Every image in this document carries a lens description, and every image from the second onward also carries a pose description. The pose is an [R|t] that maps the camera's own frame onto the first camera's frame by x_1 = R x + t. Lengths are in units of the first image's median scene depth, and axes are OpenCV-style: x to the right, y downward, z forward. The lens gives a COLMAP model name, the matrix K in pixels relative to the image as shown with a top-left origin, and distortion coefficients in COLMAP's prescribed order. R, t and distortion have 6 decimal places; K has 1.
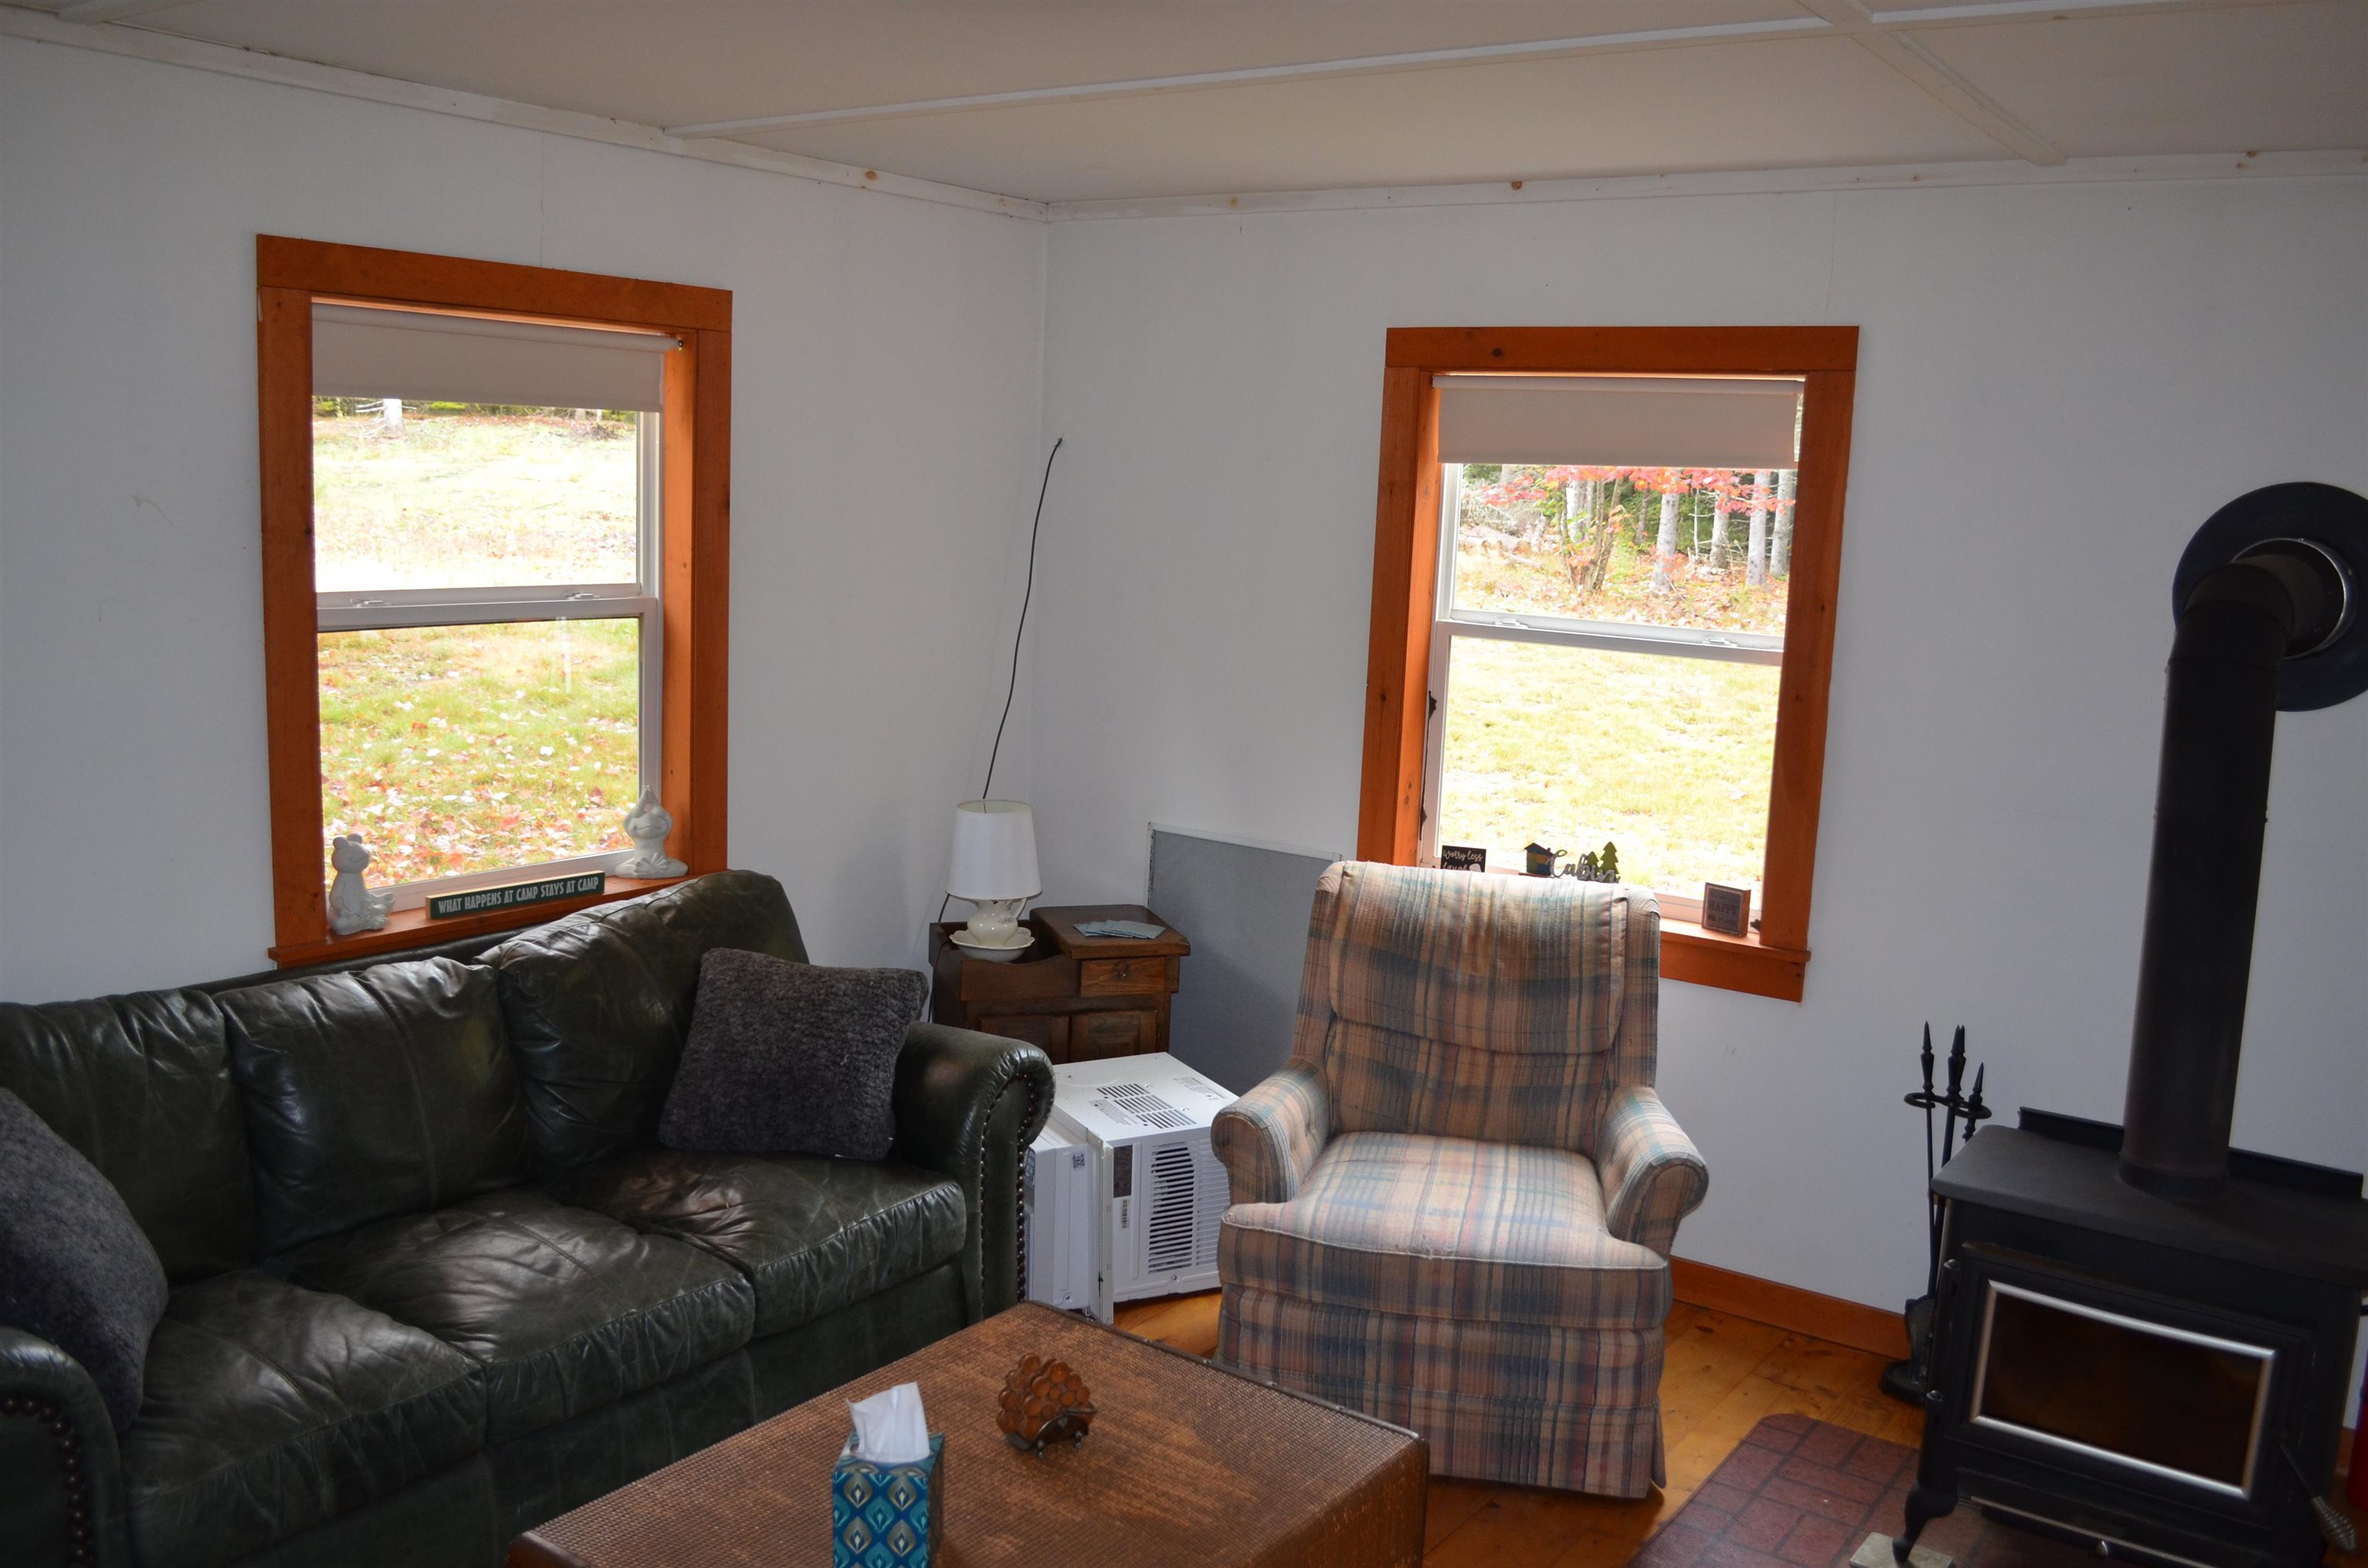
lens RADIAL K [[1974.4, 0, 1187.3], [0, 1974.4, 784.3], [0, 0, 1]] dist [-0.078613, 0.011555]
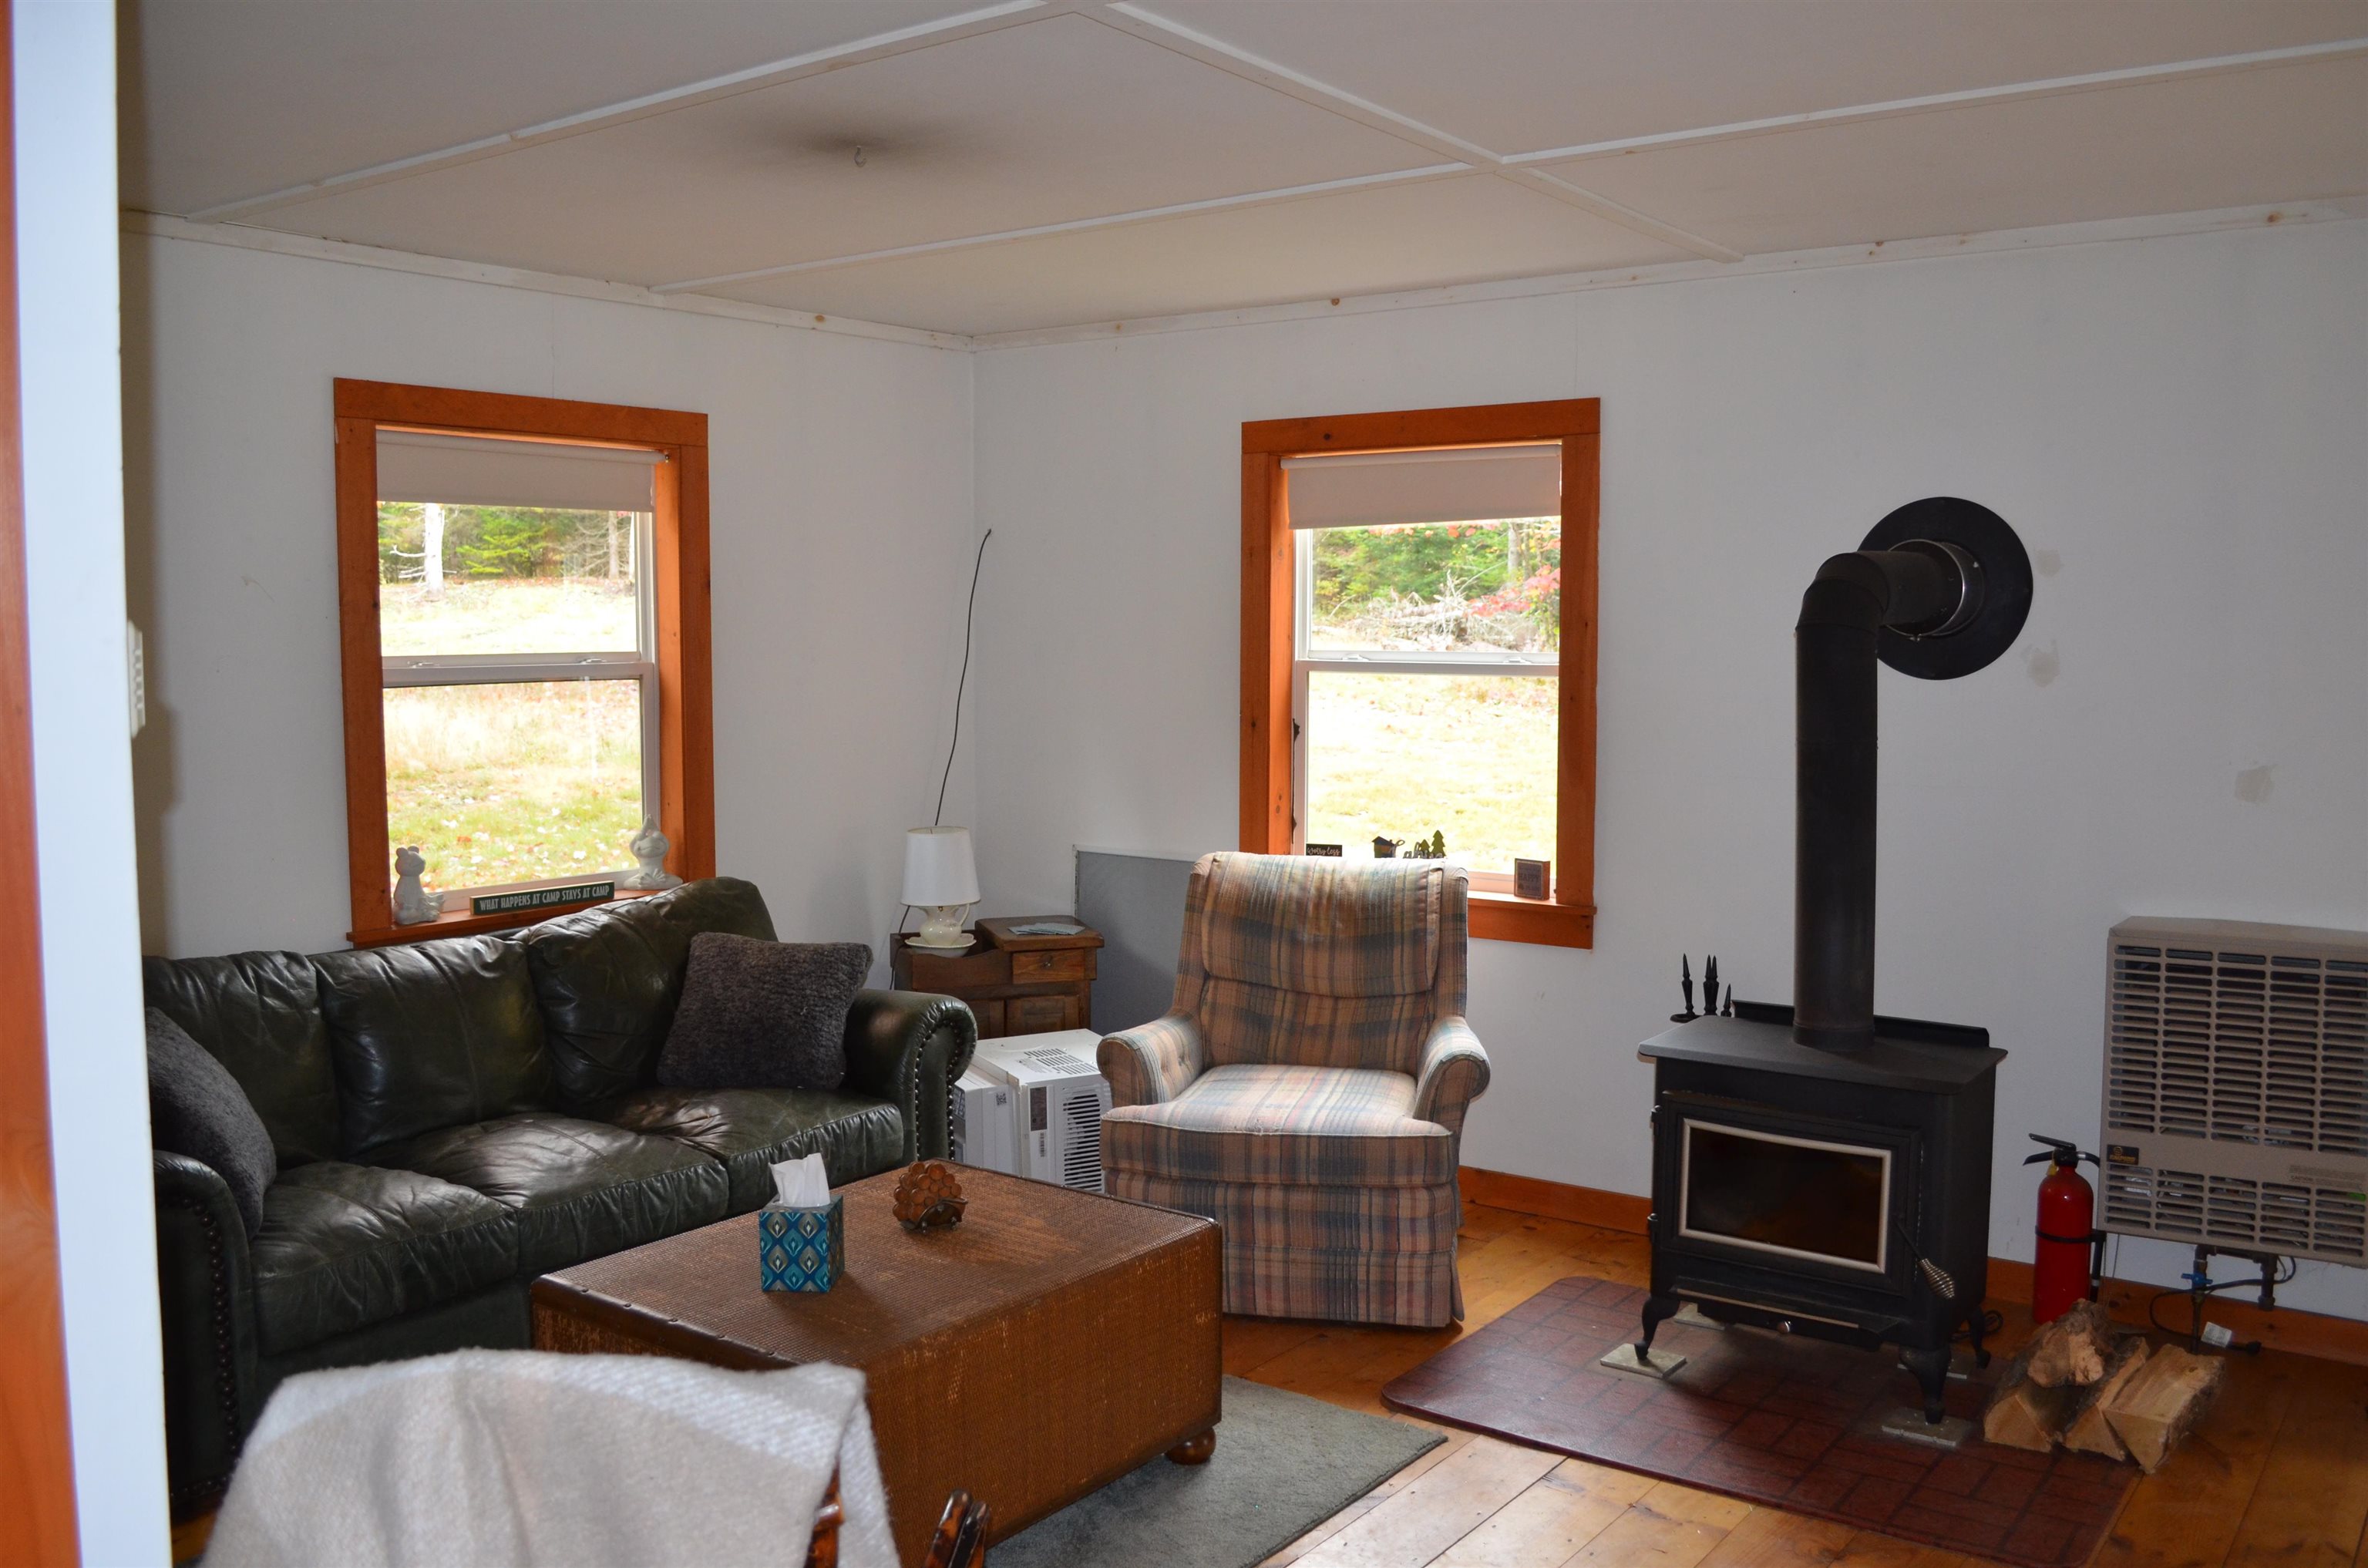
lens RADIAL K [[1974.4, 0, 1184.2], [0, 1974.4, 784.7], [0, 0, 1]] dist [-0.078613, 0.011555]
pose [[0.999011, -0.039479, -0.020447, 0.100577], [0.037921, 0.996708, -0.071655, 0.097597], [0.023209, 0.070809, 0.997220, -0.256339]]
